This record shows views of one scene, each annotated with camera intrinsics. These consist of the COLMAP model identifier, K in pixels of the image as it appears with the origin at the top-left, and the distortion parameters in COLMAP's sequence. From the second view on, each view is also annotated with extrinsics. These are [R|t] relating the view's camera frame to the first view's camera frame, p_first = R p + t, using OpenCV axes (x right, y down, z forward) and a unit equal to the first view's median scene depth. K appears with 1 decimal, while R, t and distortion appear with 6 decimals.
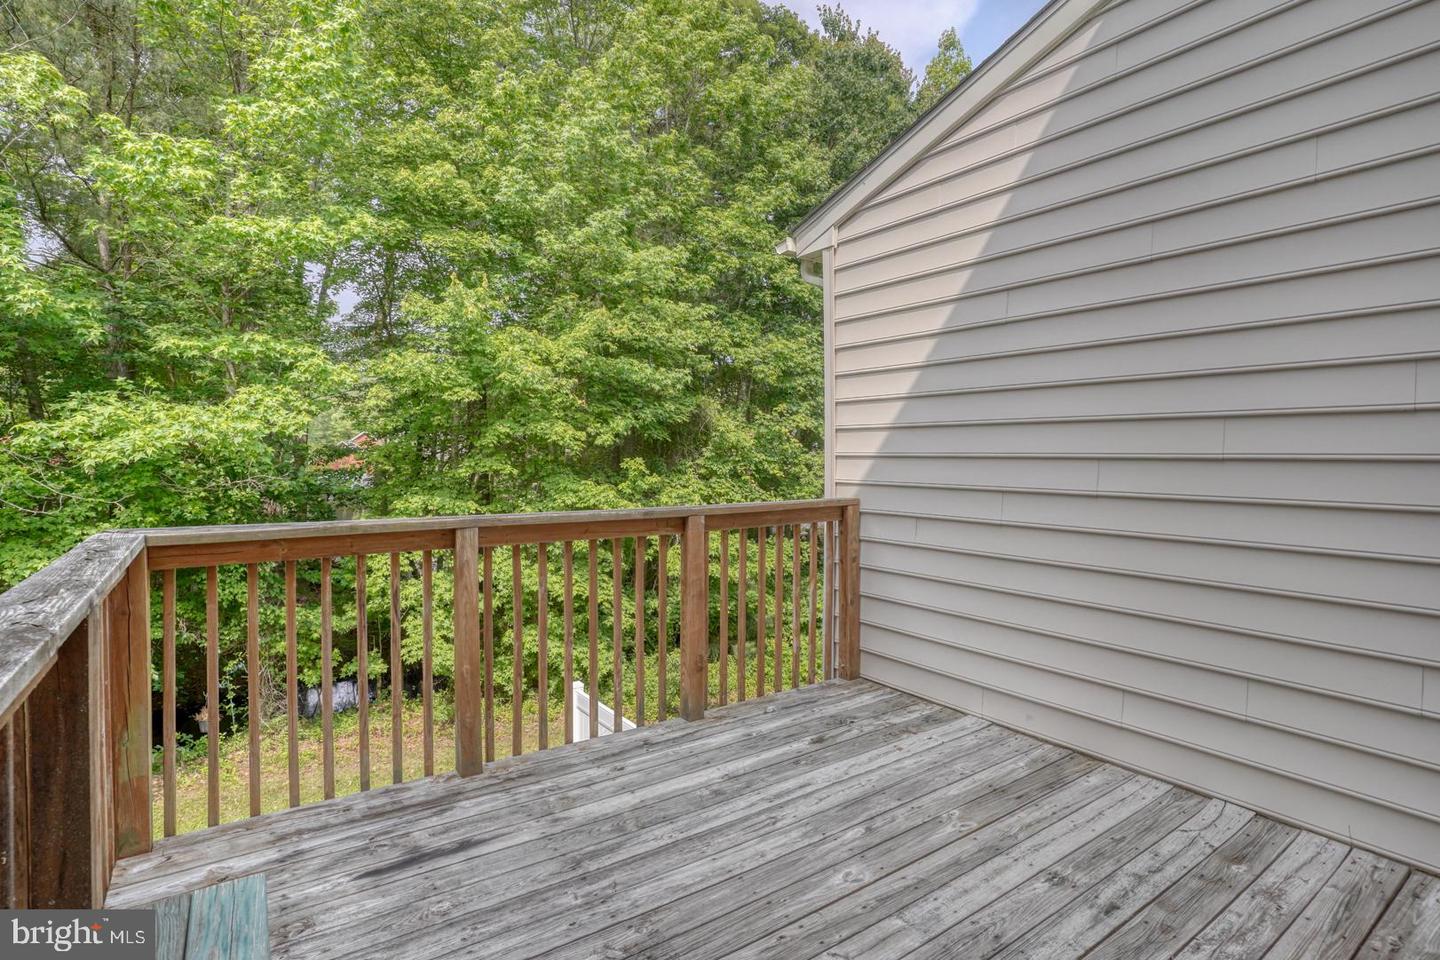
lens RADIAL K [[711.7, 0, 711.2], [0, 711.7, 477.0], [0, 0, 1]] dist [-0.078900, 0.040153]
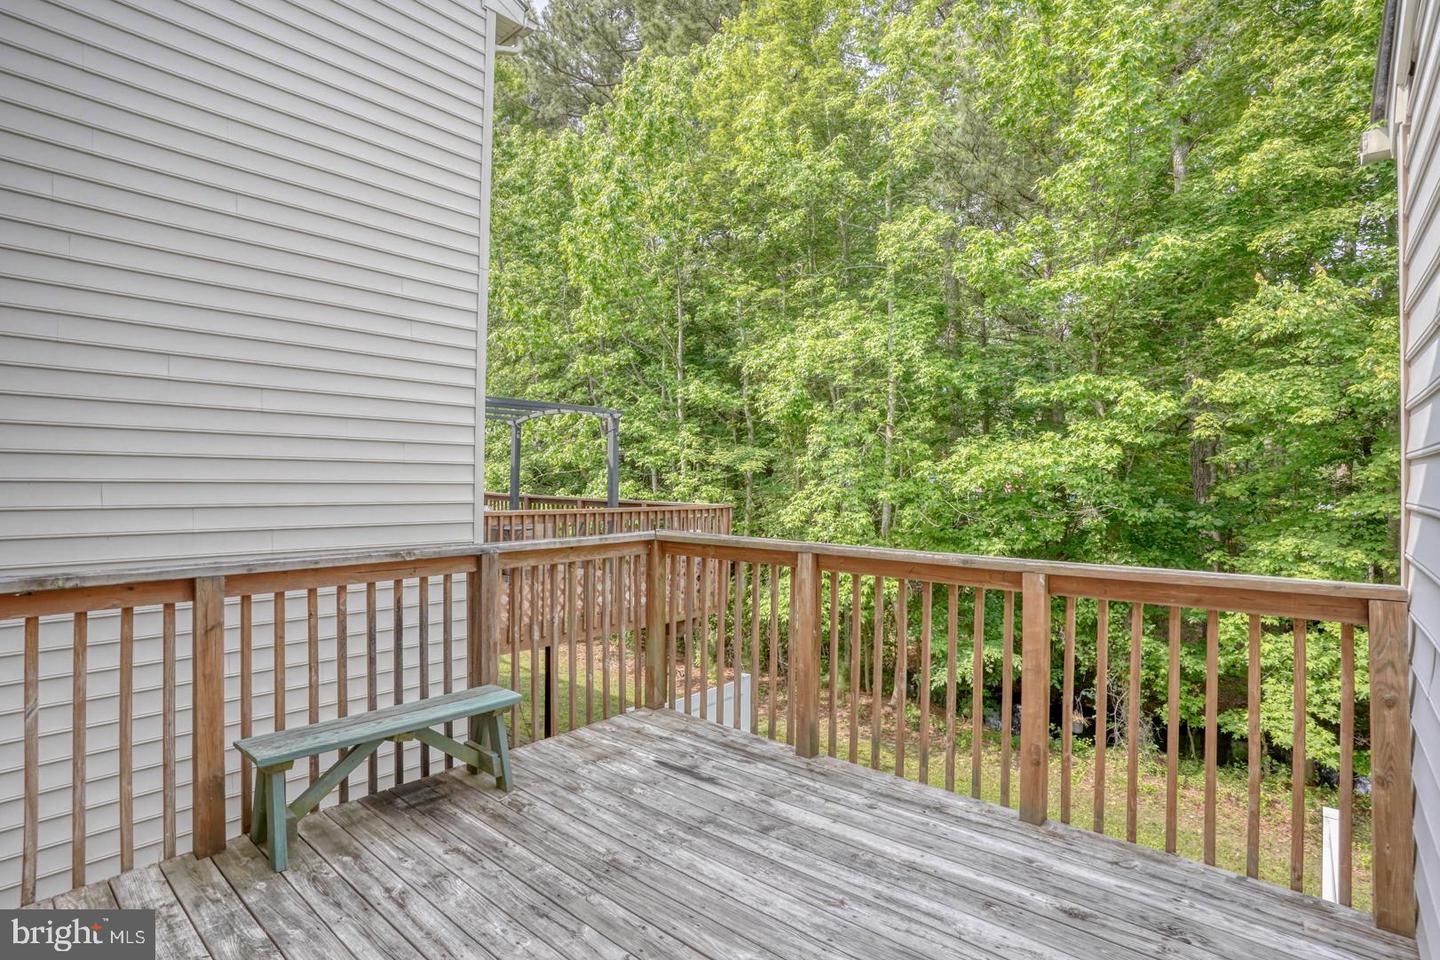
lens RADIAL K [[711.7, 0, 711.2], [0, 711.7, 477.0], [0, 0, 1]] dist [-0.078900, 0.040153]
pose [[0.257569, 0.001297, -0.966259, 0.311628], [-0.042869, 0.999030, -0.010086, -0.013522], [0.965308, 0.044021, 0.257375, 0.203575]]
